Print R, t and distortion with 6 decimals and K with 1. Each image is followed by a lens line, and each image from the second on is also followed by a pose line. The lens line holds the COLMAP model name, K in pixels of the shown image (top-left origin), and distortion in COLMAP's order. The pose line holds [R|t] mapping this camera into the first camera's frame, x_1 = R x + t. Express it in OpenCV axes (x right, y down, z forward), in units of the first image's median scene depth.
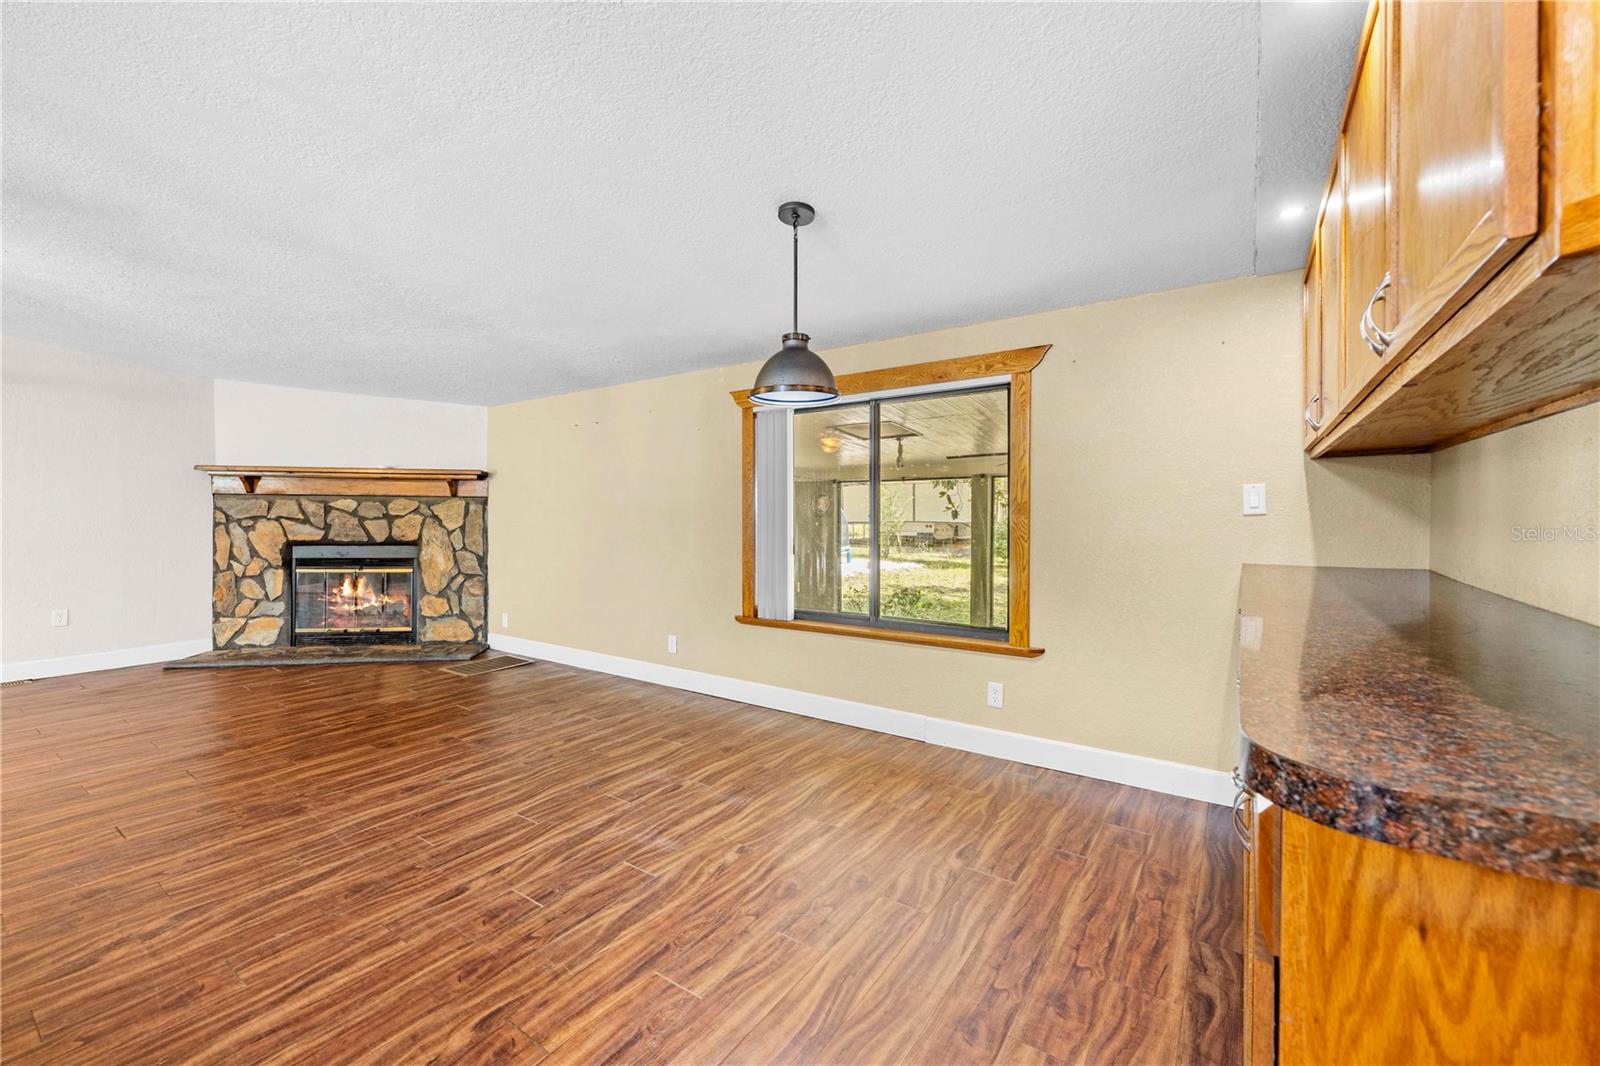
lens RADIAL K [[648.3, 0, 797.3], [0, 648.3, 529.5], [0, 0, 1]] dist [0.000135, 0.000053]
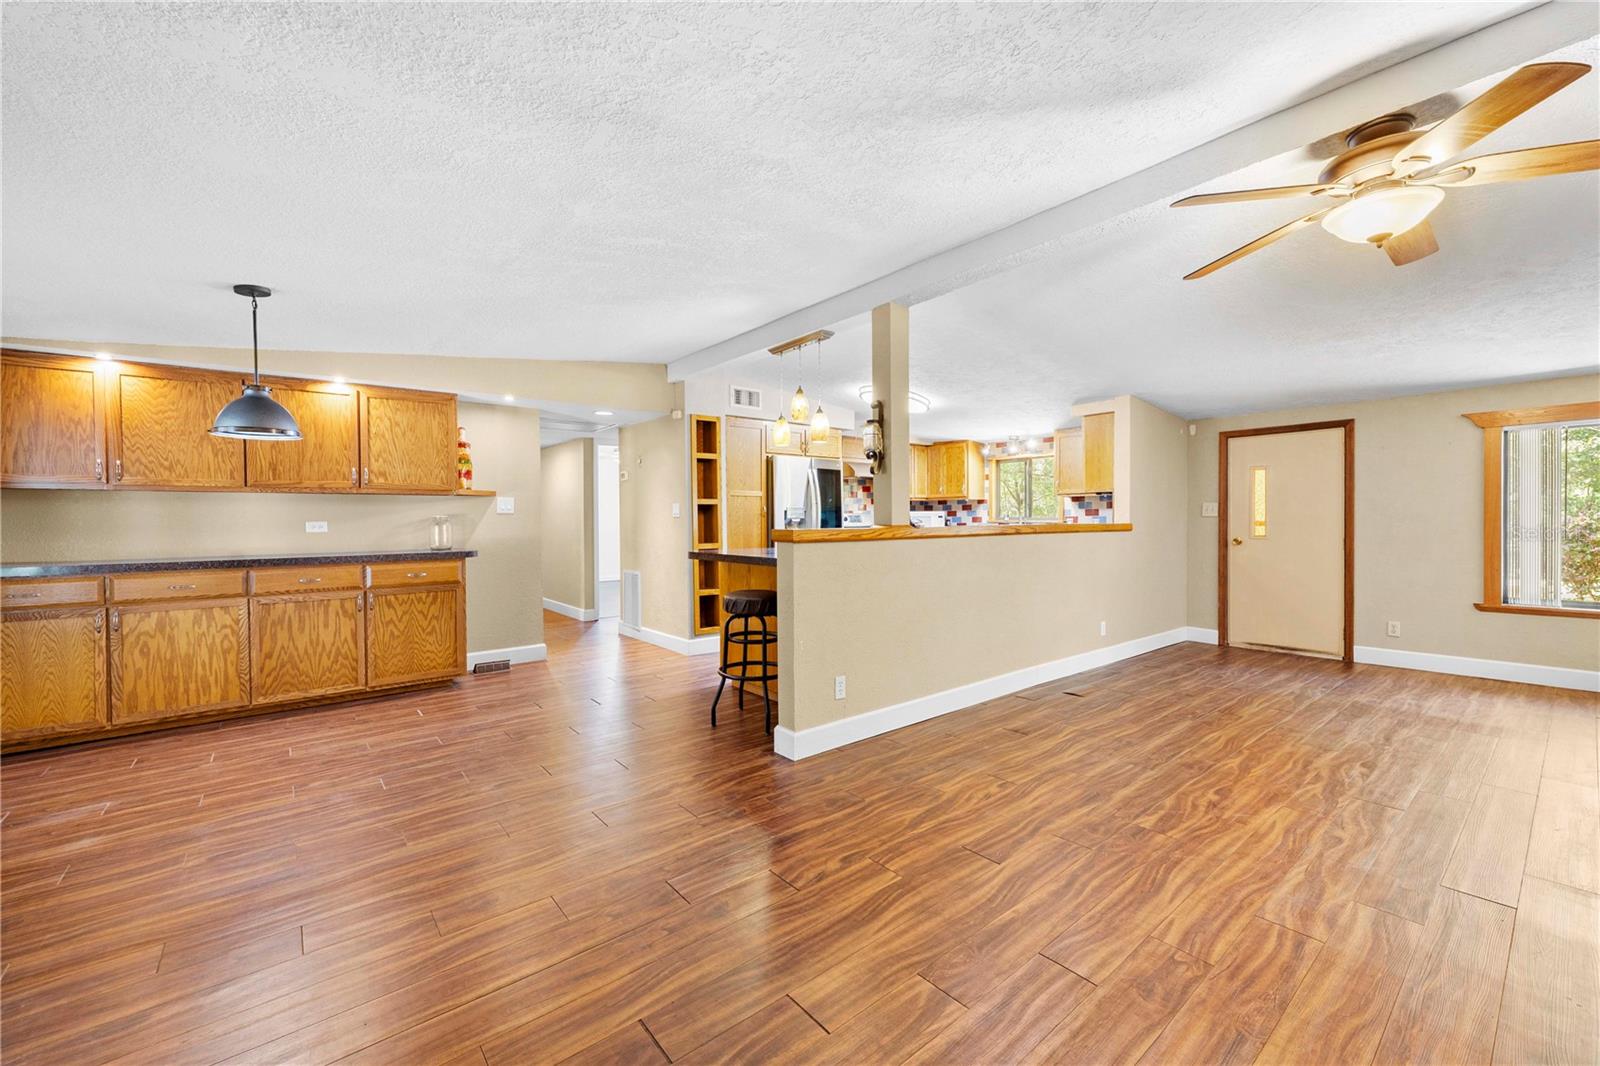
lens RADIAL K [[641.8, 0, 797.1], [0, 641.8, 521.9], [0, 0, 1]] dist [0.000431, -0.000056]
pose [[-0.958394, 0.009264, 0.285300, -1.158003], [0.017749, 0.999473, 0.027170, -0.038720], [-0.284898, 0.031104, -0.958053, 1.597546]]
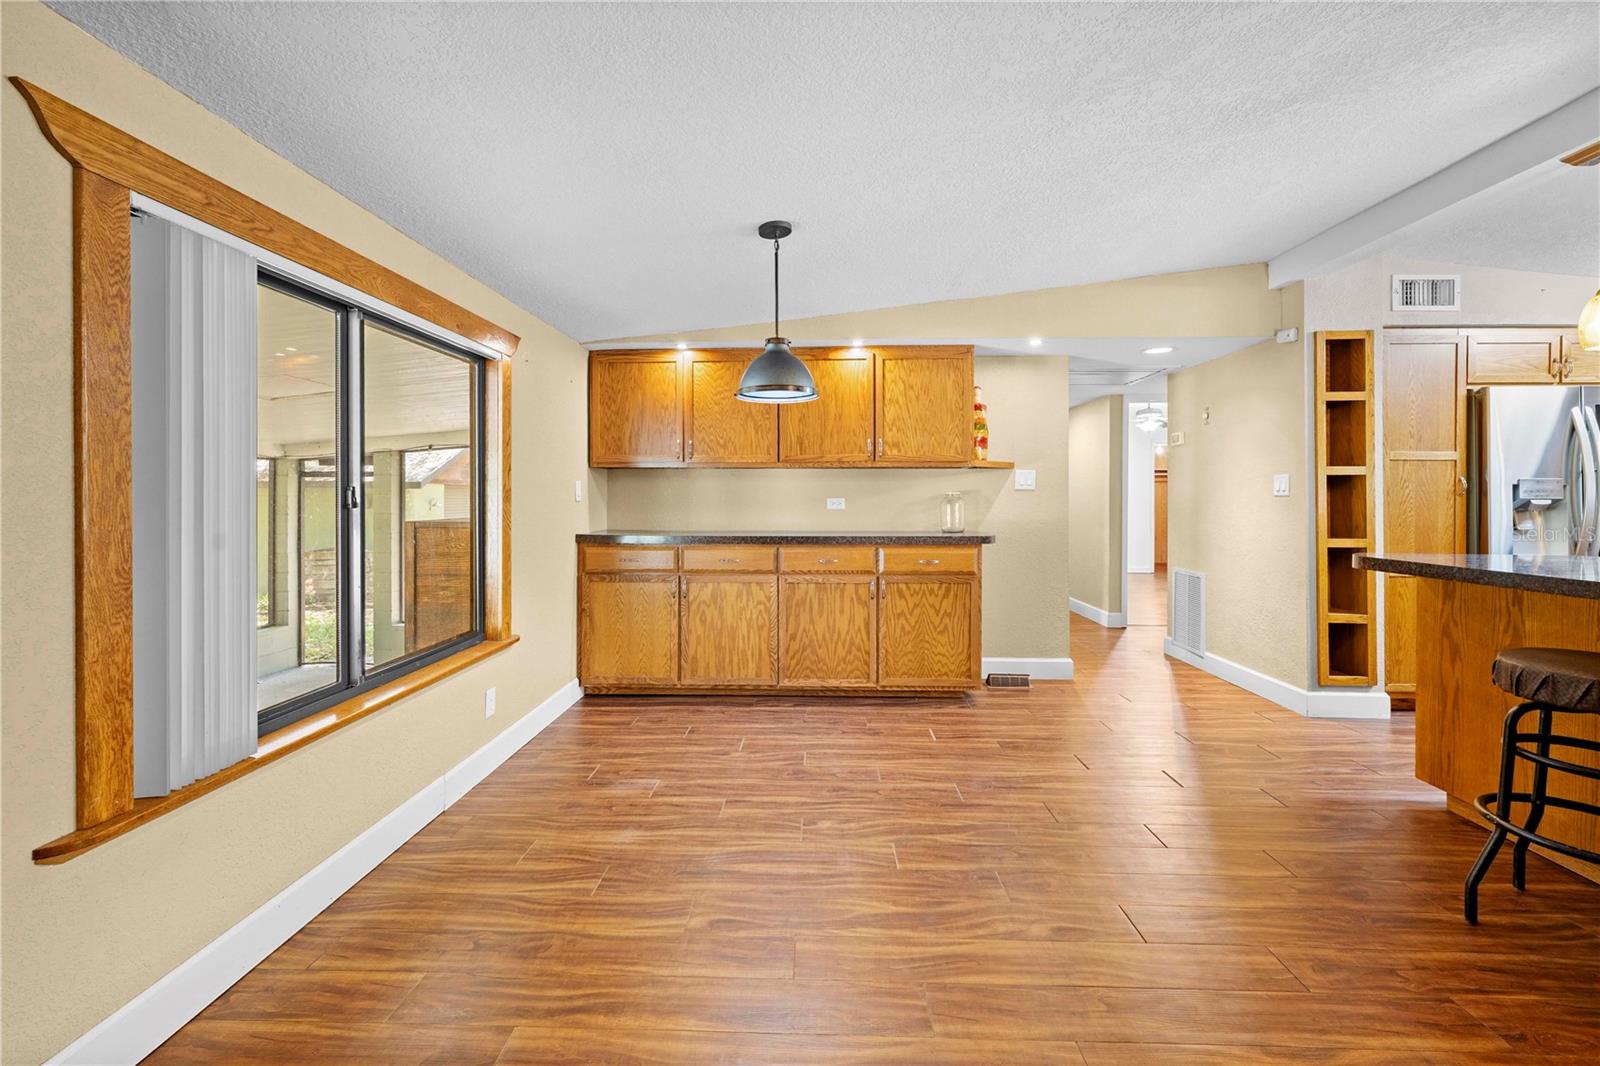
lens RADIAL K [[641.8, 0, 797.1], [0, 641.8, 521.9], [0, 0, 1]] dist [0.000431, -0.000056]
pose [[-0.536347, -0.026817, 0.843571, -0.774118], [0.020841, 0.998769, 0.045001, -0.030862], [-0.843740, 0.041718, -0.535128, 1.288037]]
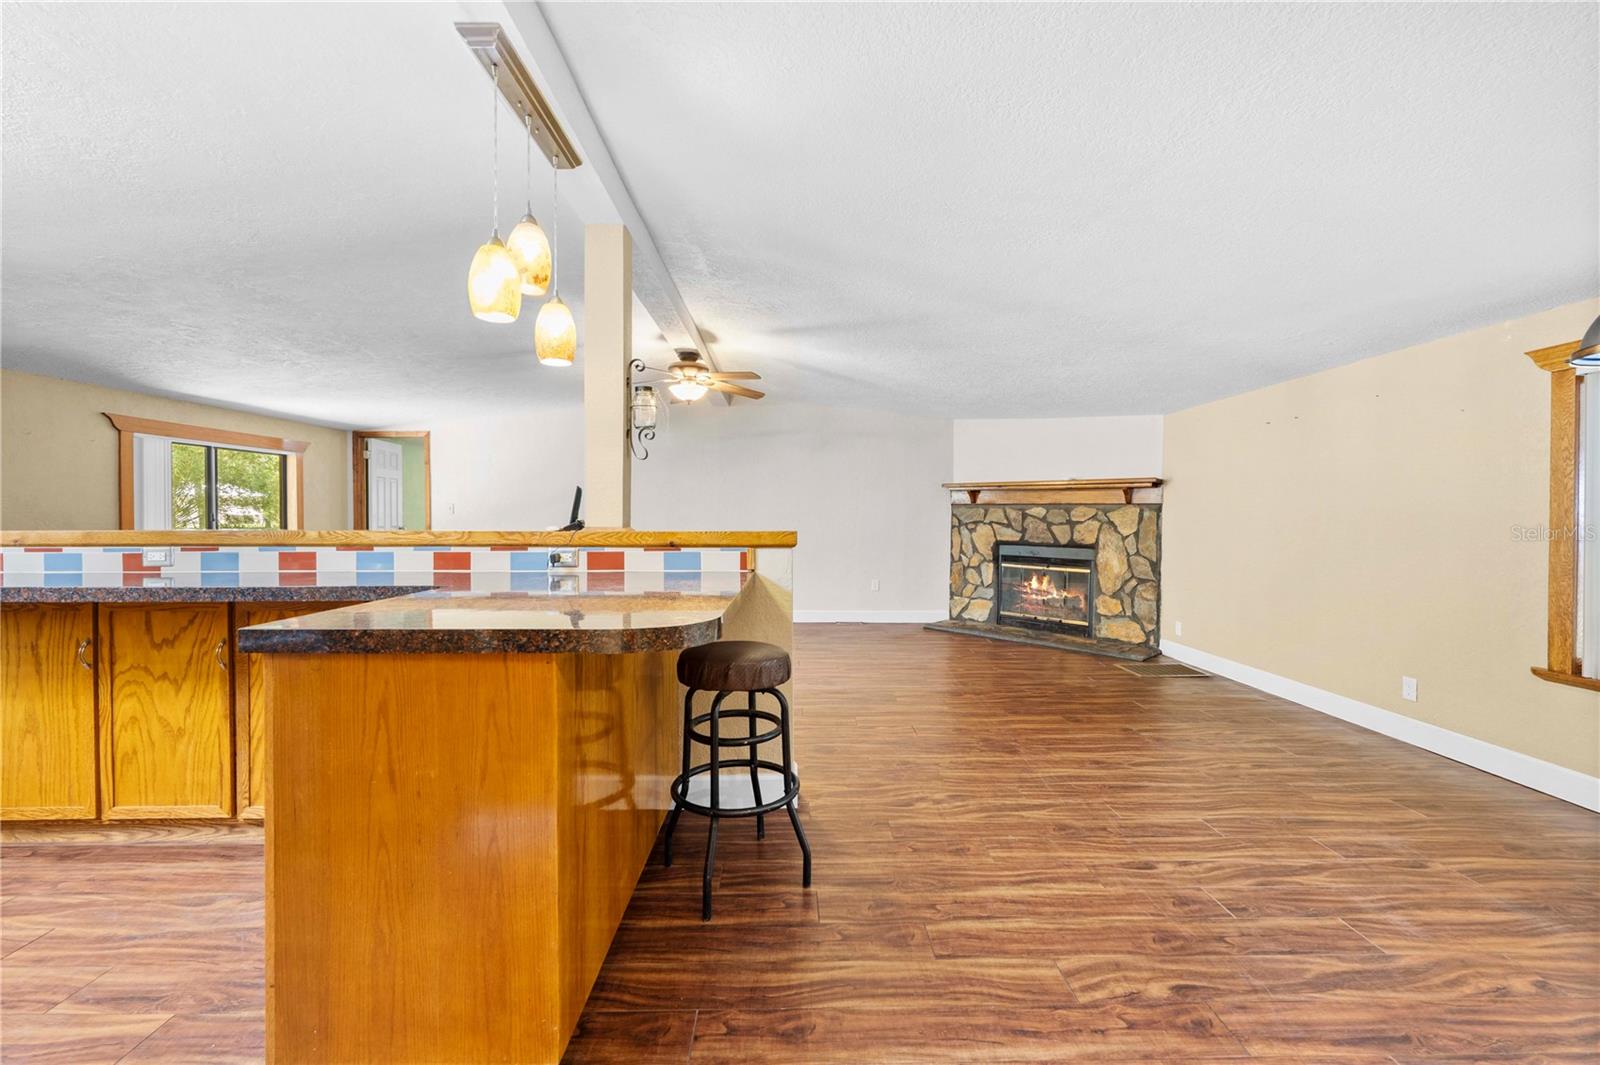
lens RADIAL K [[641.8, 0, 797.1], [0, 641.8, 521.4], [0, 0, 1]] dist [0.000431, -0.000056]
pose [[0.584328, 0.008124, -0.811477, 0.004817], [-0.025968, 0.999625, -0.008692, 0.001269], [0.811102, 0.026152, 0.584320, -0.094474]]
